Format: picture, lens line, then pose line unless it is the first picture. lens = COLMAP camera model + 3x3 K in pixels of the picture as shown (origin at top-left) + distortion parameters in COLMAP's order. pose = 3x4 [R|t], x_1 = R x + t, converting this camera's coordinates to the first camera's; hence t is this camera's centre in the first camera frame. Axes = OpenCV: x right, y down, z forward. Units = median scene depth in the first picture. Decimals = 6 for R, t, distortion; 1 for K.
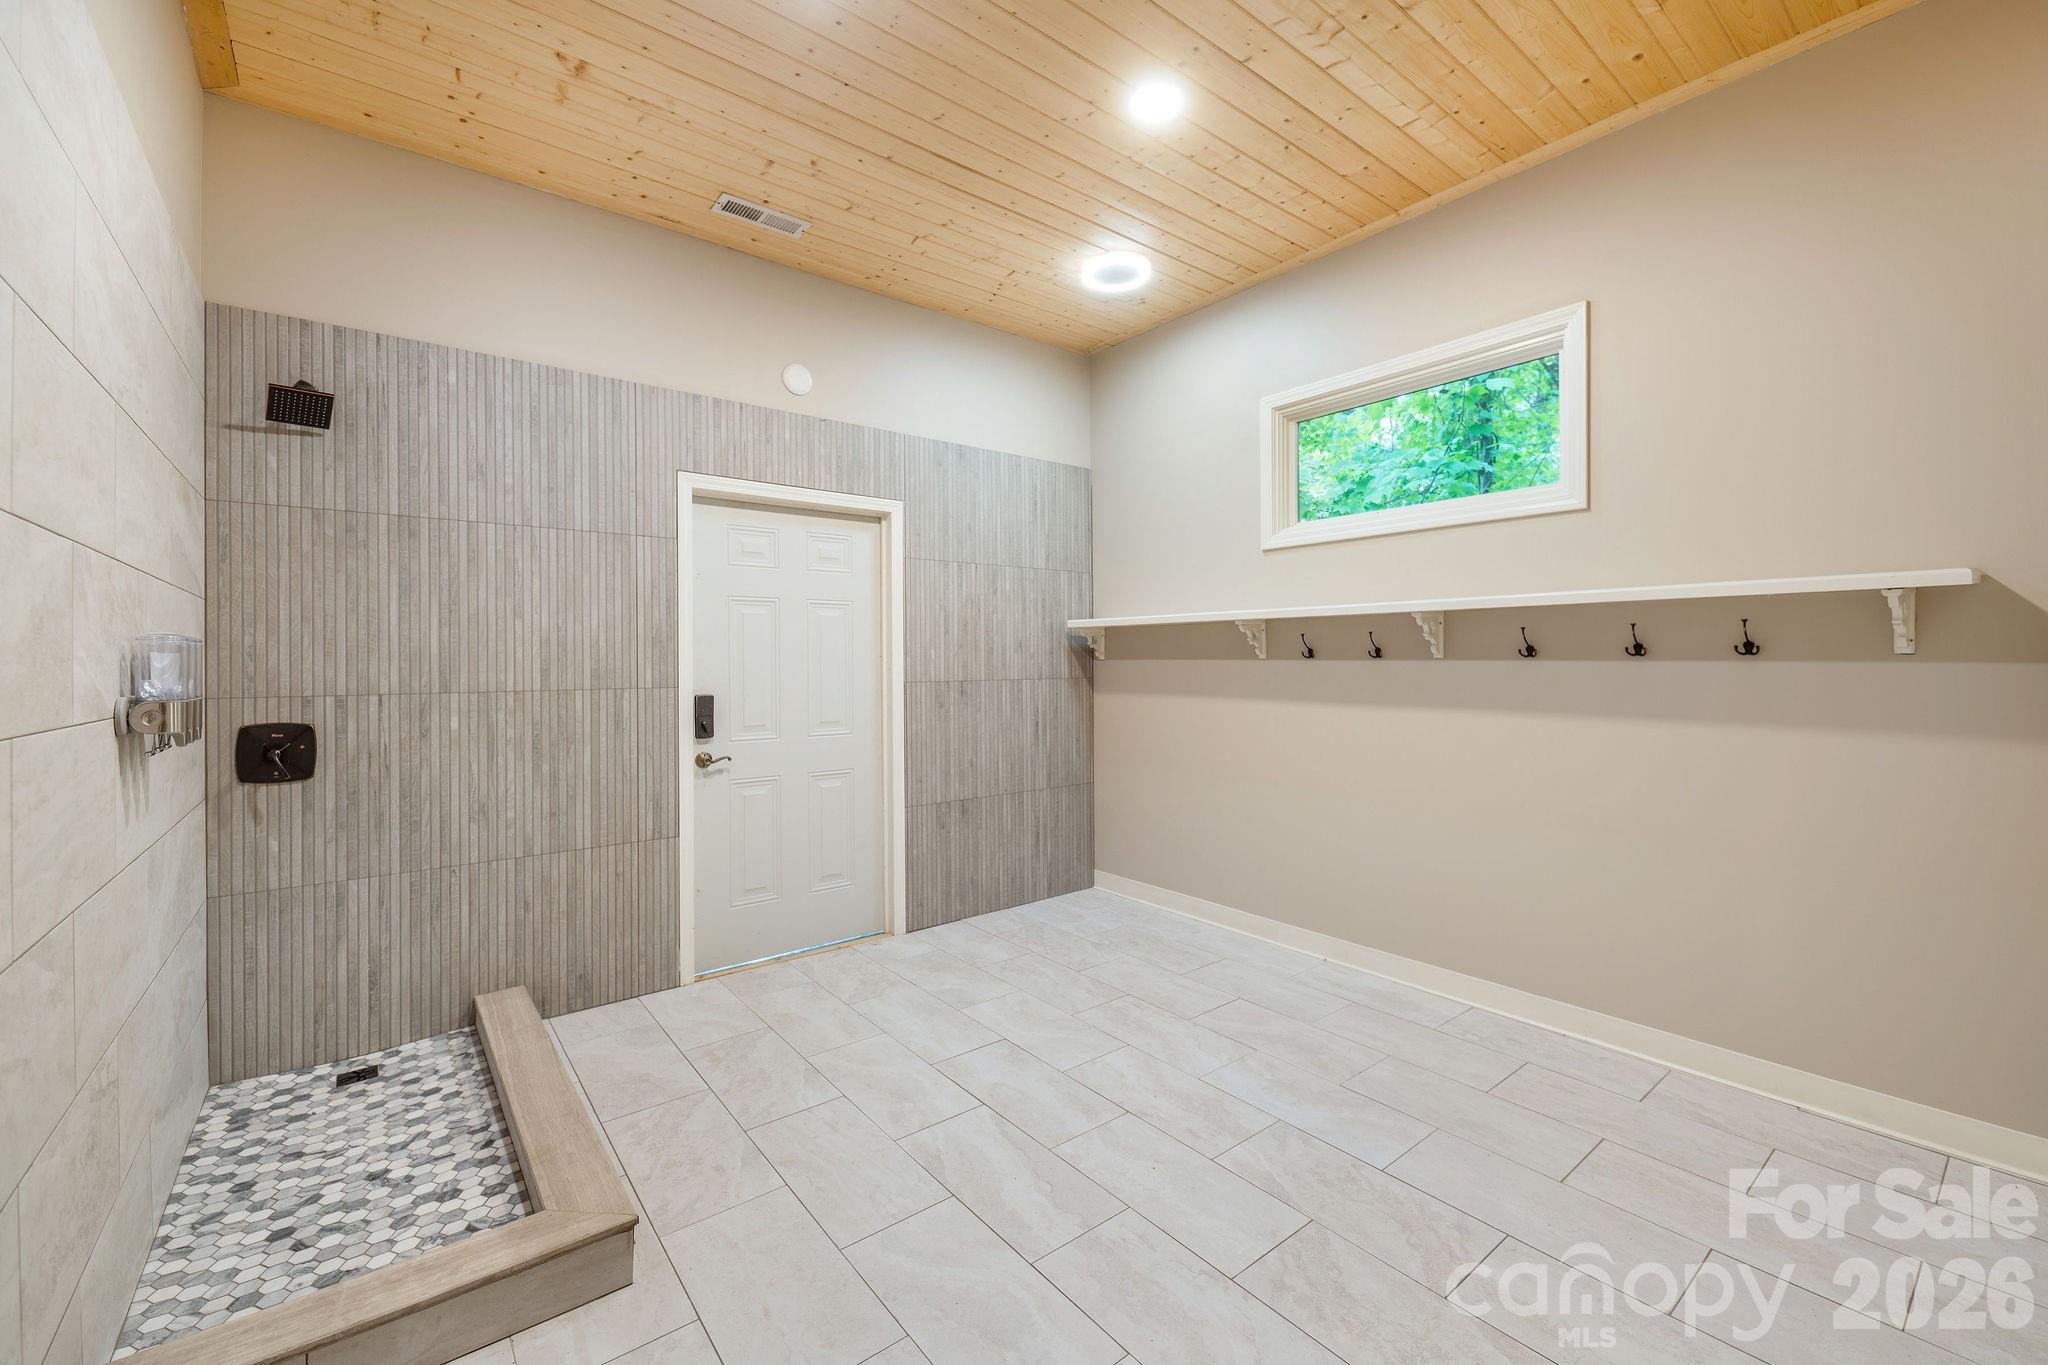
lens RADIAL K [[822.5, 0, 1031.3], [0, 822.5, 664.6], [0, 0, 1]] dist [0.011153, -0.003987]
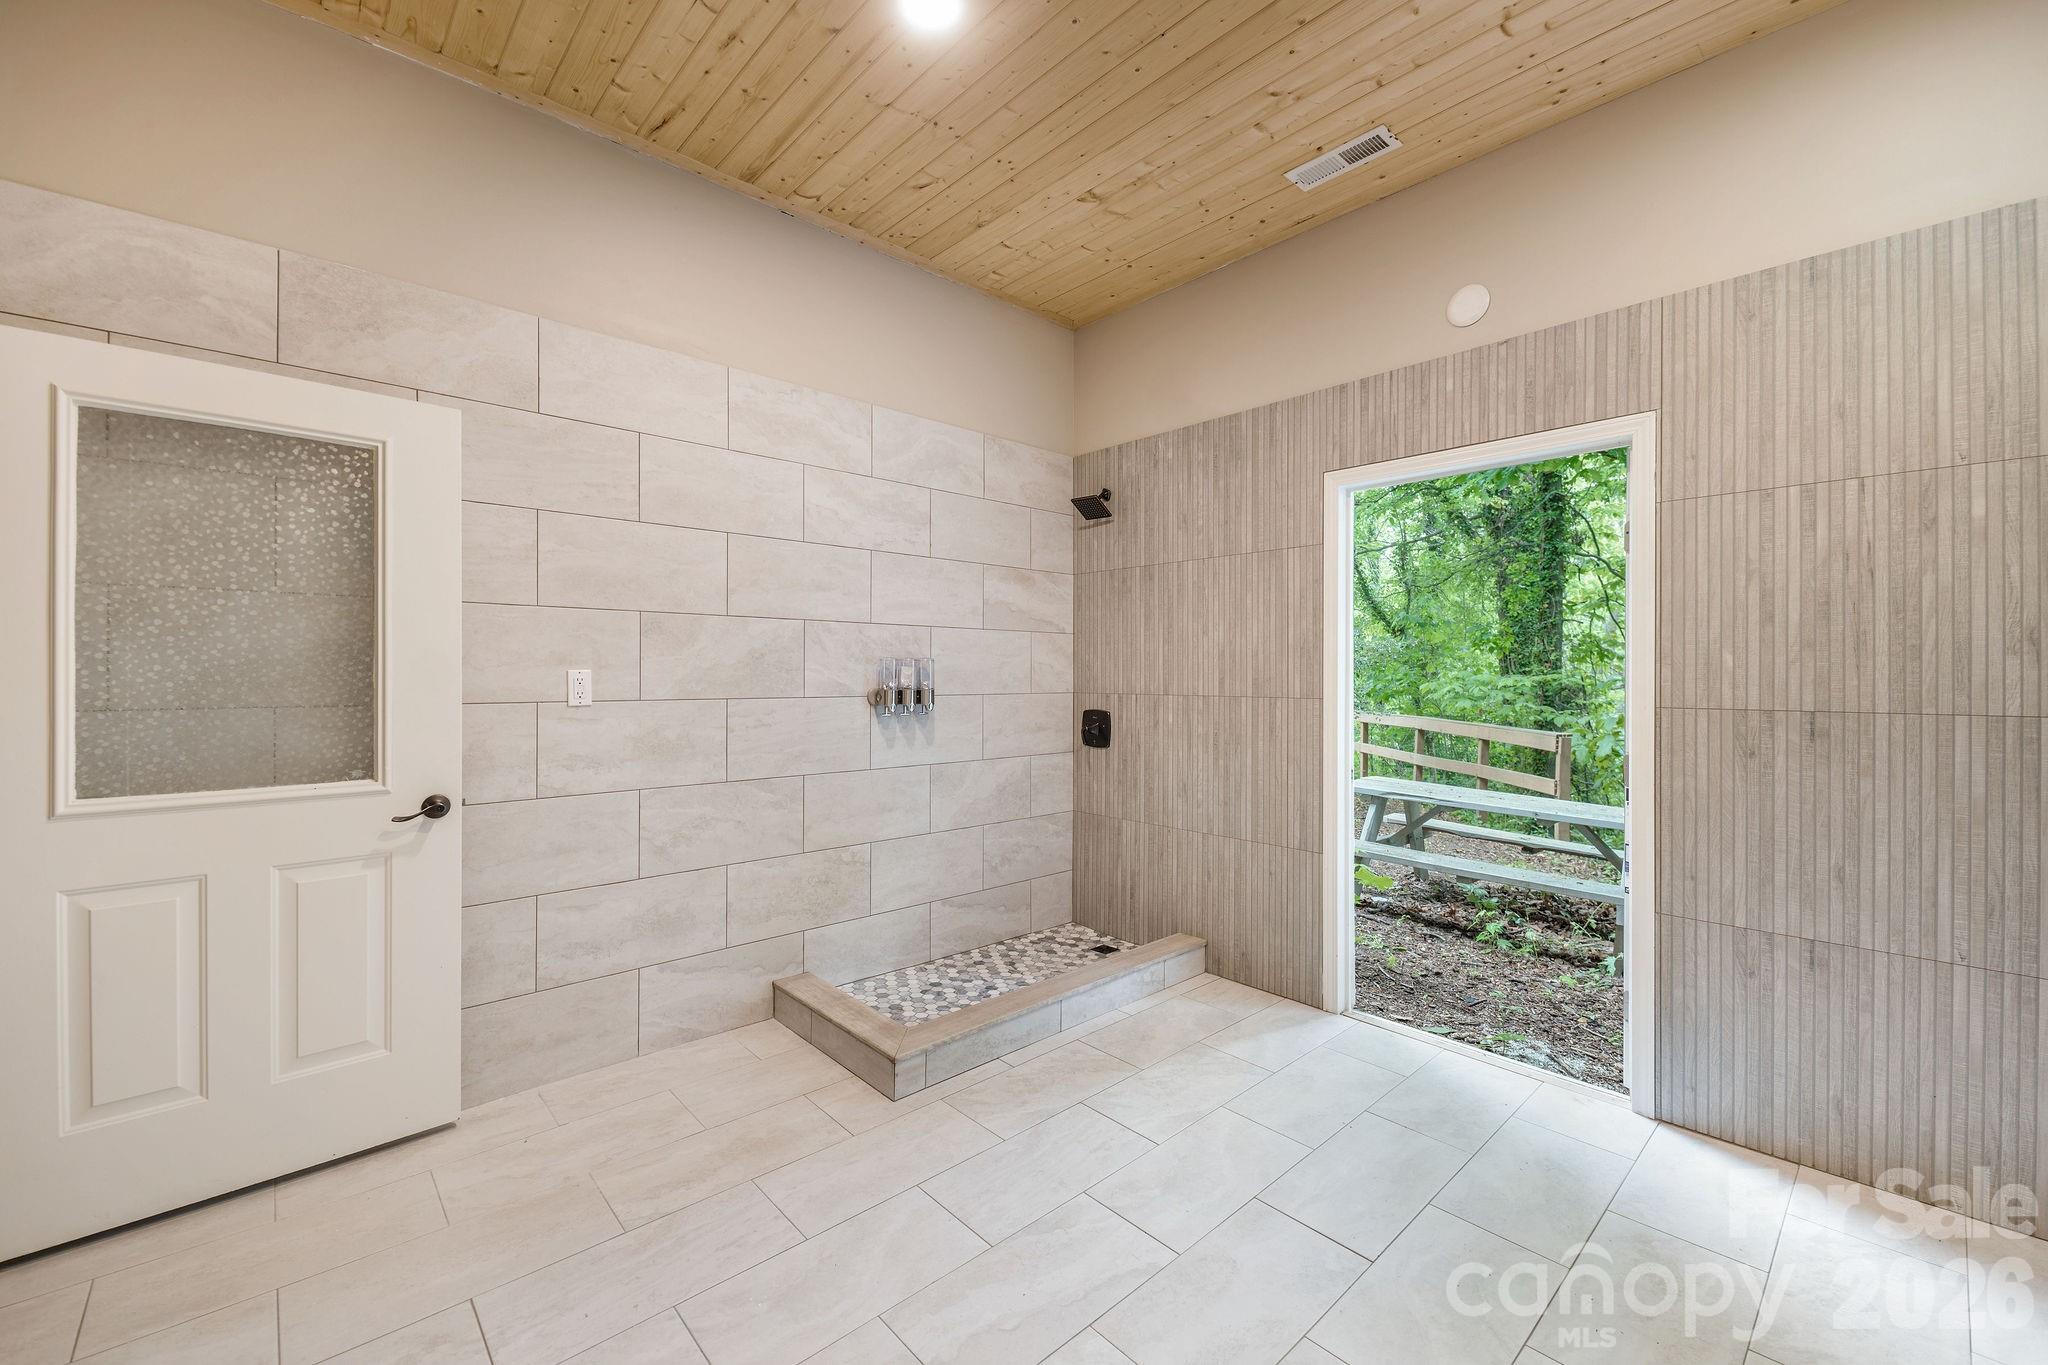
lens RADIAL K [[822.5, 0, 1025.7], [0, 822.5, 678.2], [0, 0, 1]] dist [0.011153, -0.003987]
pose [[0.072848, 0.014020, -0.997244, 0.600328], [-0.003832, 0.999898, 0.013778, -0.009856], [0.997336, 0.002818, 0.072895, 0.697487]]
